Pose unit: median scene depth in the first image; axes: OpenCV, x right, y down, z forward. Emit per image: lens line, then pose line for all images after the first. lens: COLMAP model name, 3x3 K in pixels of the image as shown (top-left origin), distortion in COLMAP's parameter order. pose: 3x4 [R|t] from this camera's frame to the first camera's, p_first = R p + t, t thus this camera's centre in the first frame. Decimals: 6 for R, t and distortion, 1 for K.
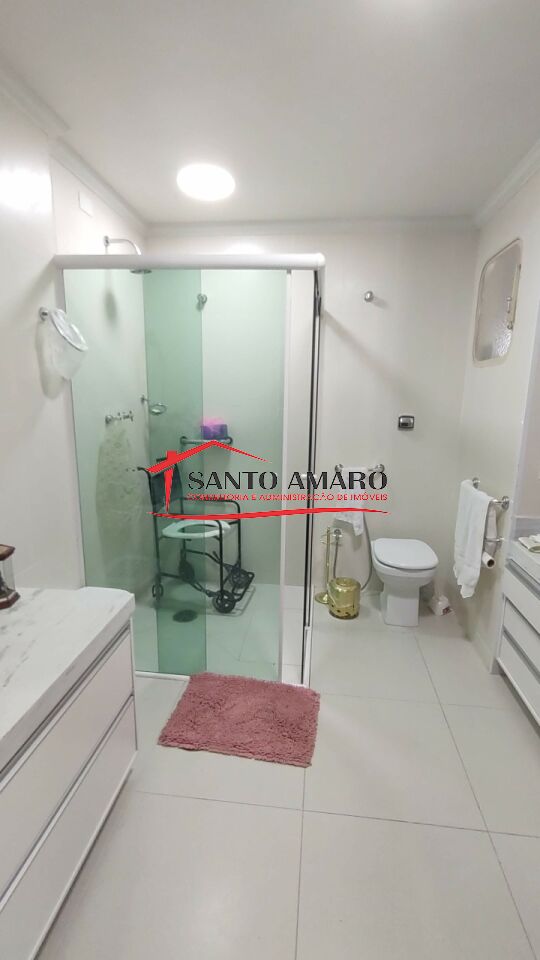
lens RADIAL K [[442.8, 0, 275.0], [0, 442.8, 480.3], [0, 0, 1]] dist [0.011329, -0.000461]
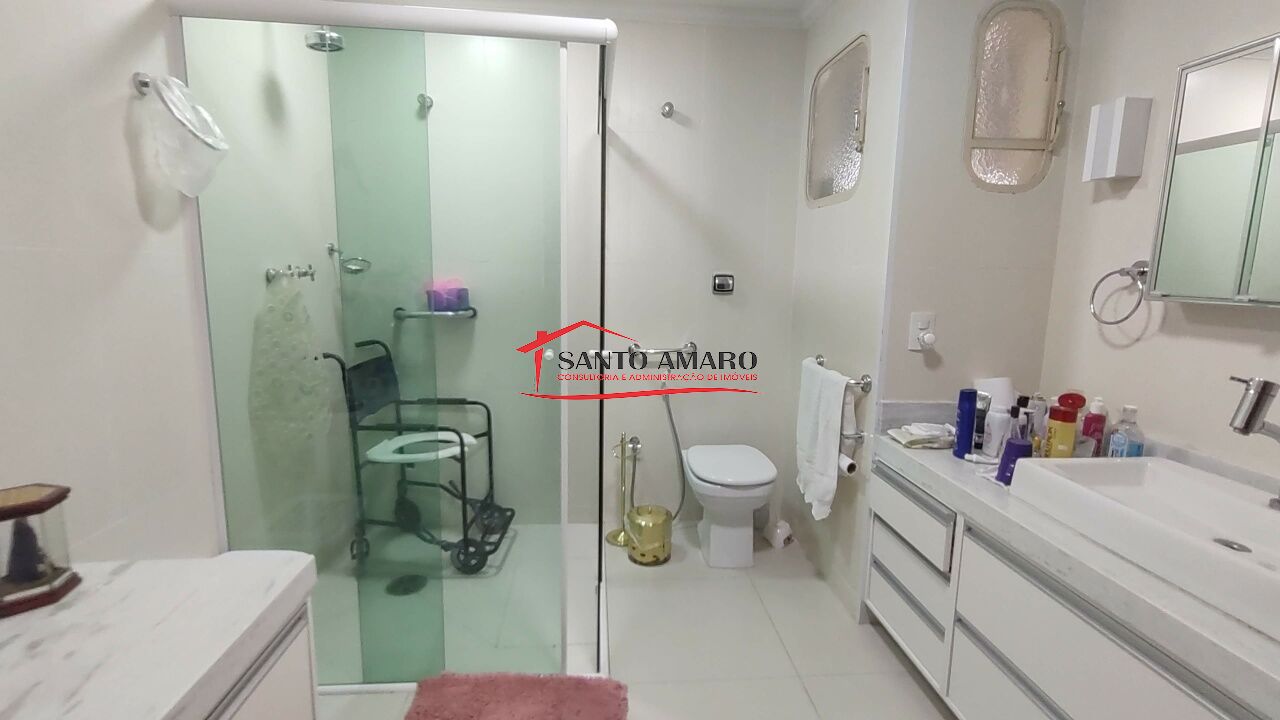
lens RADIAL K [[590.4, 0, 642.4], [0, 590.4, 352.2], [0, 0, 1]] dist [0.011329, -0.000461]
pose [[0.982037, -0.026285, 0.186848, -0.023869], [0.035797, 0.998219, -0.047718, 0.029591], [-0.185261, 0.053549, 0.981229, 0.099081]]
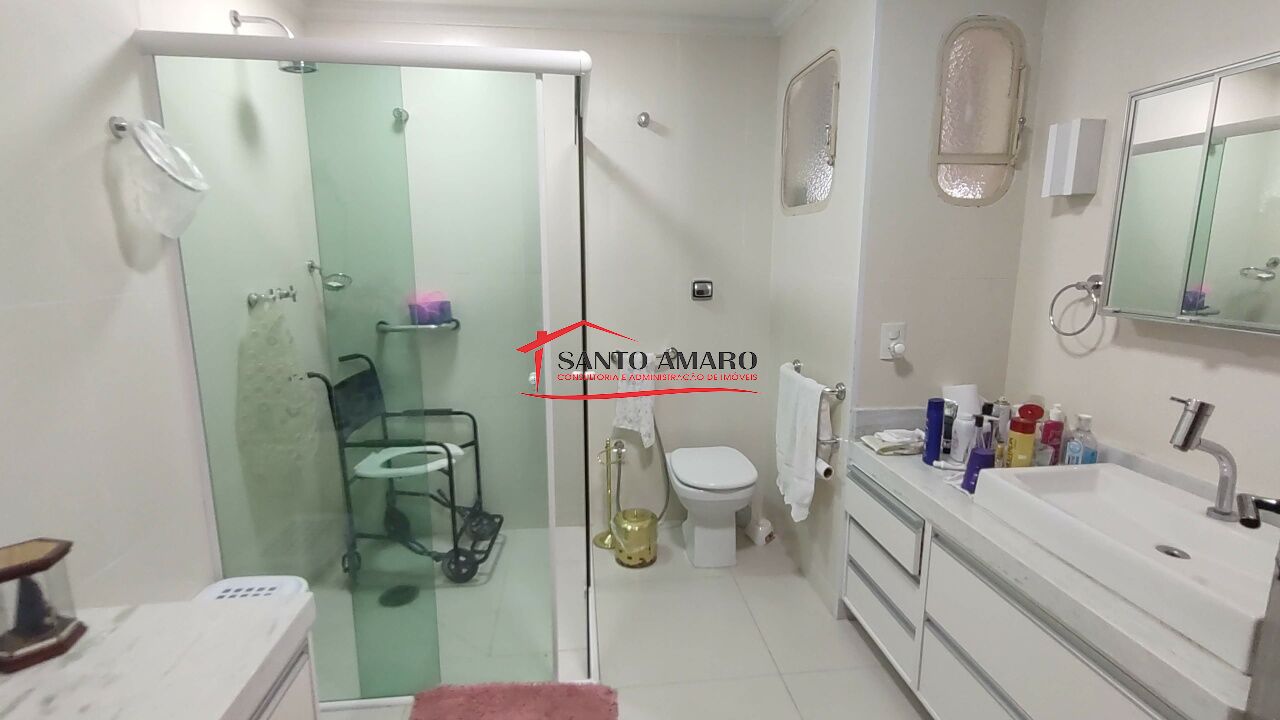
lens RADIAL K [[590.4, 0, 641.8], [0, 590.4, 352.2], [0, 0, 1]] dist [0.011329, -0.000461]
pose [[0.975652, -0.055193, 0.212268, -0.023656], [0.060448, 0.998003, -0.018342, -0.017381], [-0.210831, 0.030726, 0.977039, 0.073500]]
